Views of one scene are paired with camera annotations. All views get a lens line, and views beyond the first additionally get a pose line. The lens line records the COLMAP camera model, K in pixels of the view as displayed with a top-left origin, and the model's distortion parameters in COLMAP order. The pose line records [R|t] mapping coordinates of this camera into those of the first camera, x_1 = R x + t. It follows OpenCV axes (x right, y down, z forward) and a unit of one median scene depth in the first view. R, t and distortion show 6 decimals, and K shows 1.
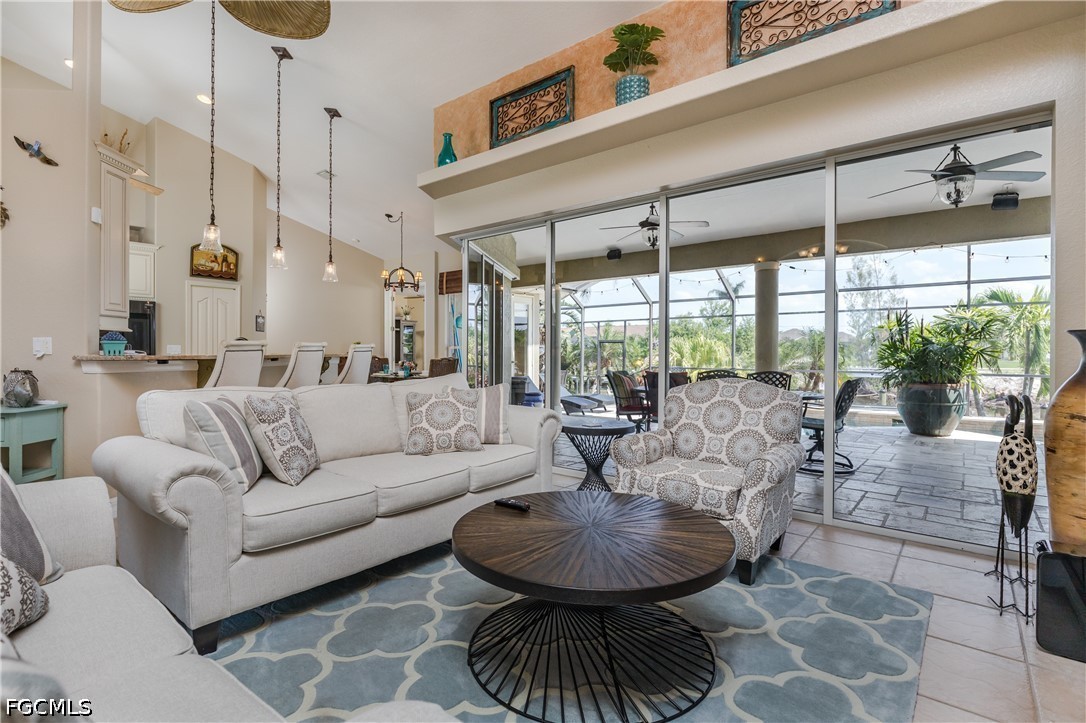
lens RADIAL K [[525.2, 0, 542.1], [0, 525.2, 357.0], [0, 0, 1]] dist [-0.018618, -0.000119]
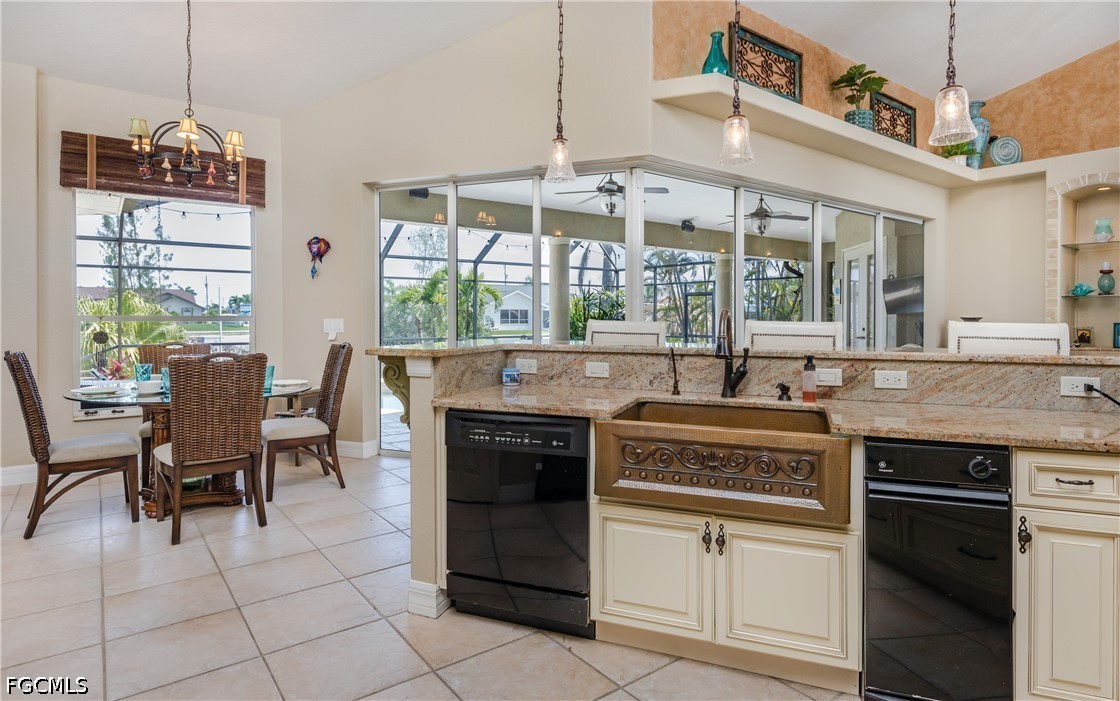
lens RADIAL K [[582.9, 0, 601.5], [0, 582.9, 318.7], [0, 0, 1]] dist [-0.017021, 0.003246]
pose [[0.223154, -0.005880, 0.974765, -0.746356], [0.011410, 0.999929, 0.003420, -0.025172], [-0.974716, 0.010359, 0.223205, 0.731978]]
